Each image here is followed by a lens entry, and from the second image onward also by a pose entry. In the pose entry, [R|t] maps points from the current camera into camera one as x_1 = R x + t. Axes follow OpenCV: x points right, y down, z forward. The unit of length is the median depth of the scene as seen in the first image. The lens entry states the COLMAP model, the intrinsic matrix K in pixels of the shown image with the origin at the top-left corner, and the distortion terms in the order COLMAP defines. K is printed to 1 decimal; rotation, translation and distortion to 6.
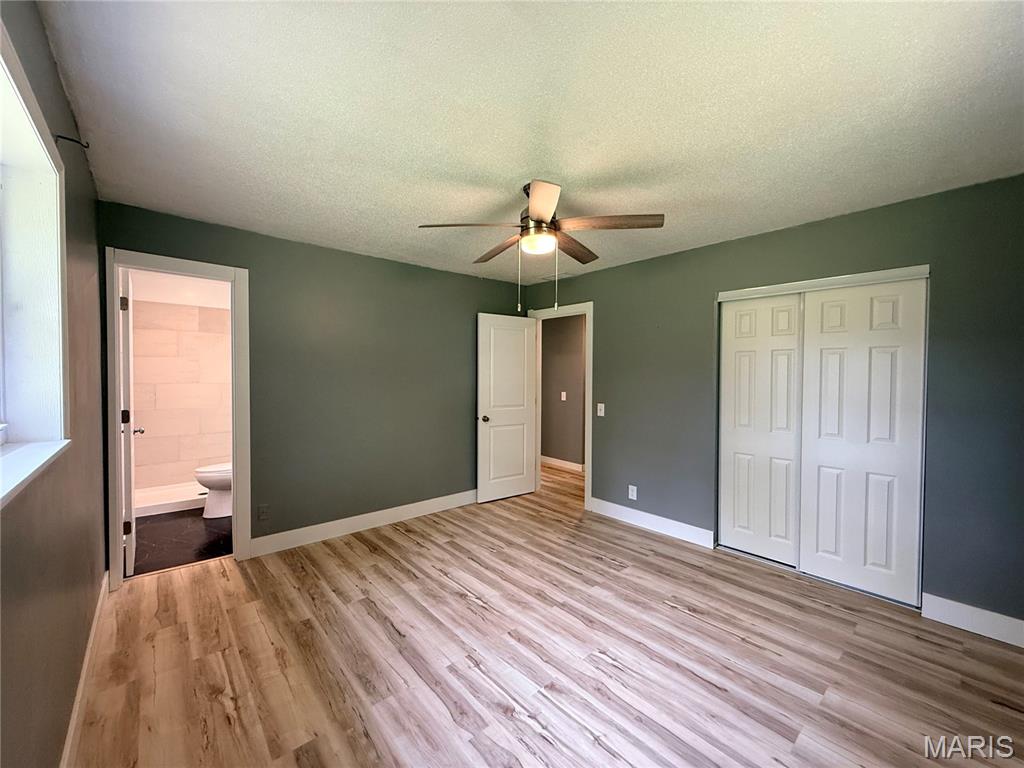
lens RADIAL K [[407.9, 0, 508.2], [0, 407.9, 384.0], [0, 0, 1]] dist [-0.000962, 0.000307]
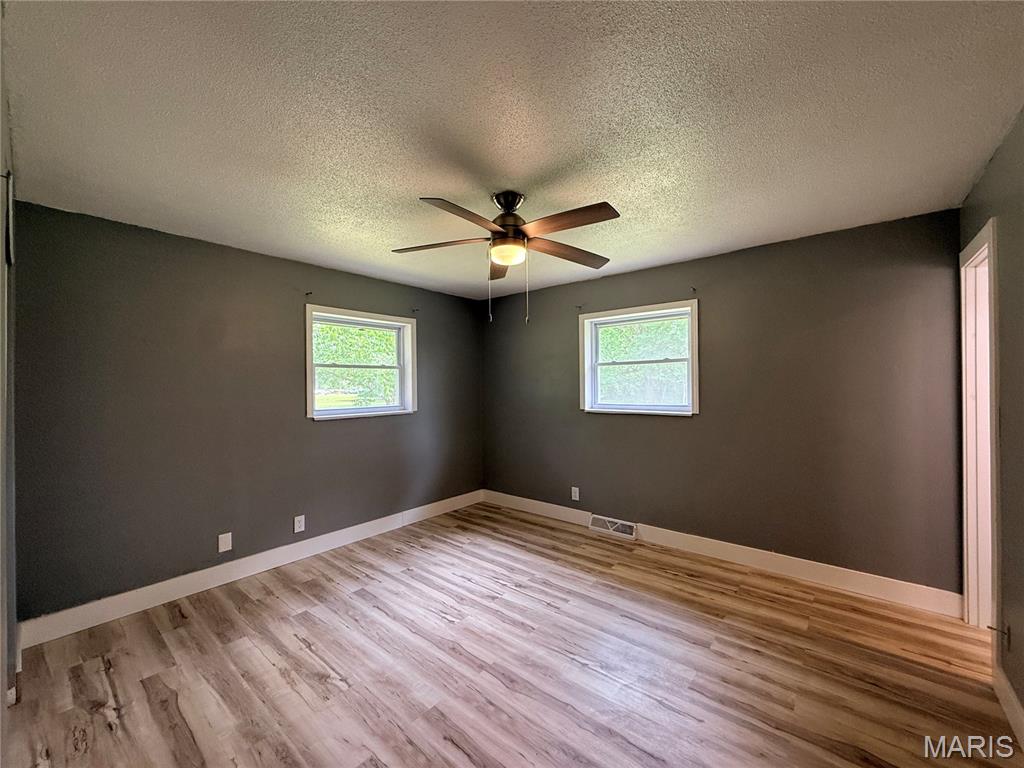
lens RADIAL K [[407.9, 0, 508.2], [0, 407.9, 384.0], [0, 0, 1]] dist [-0.000962, 0.000307]
pose [[-0.988299, 0.002176, -0.152512, 0.230705], [-0.001522, 0.999708, 0.024126, -0.060519], [0.152520, 0.024076, -0.988007, 2.030718]]
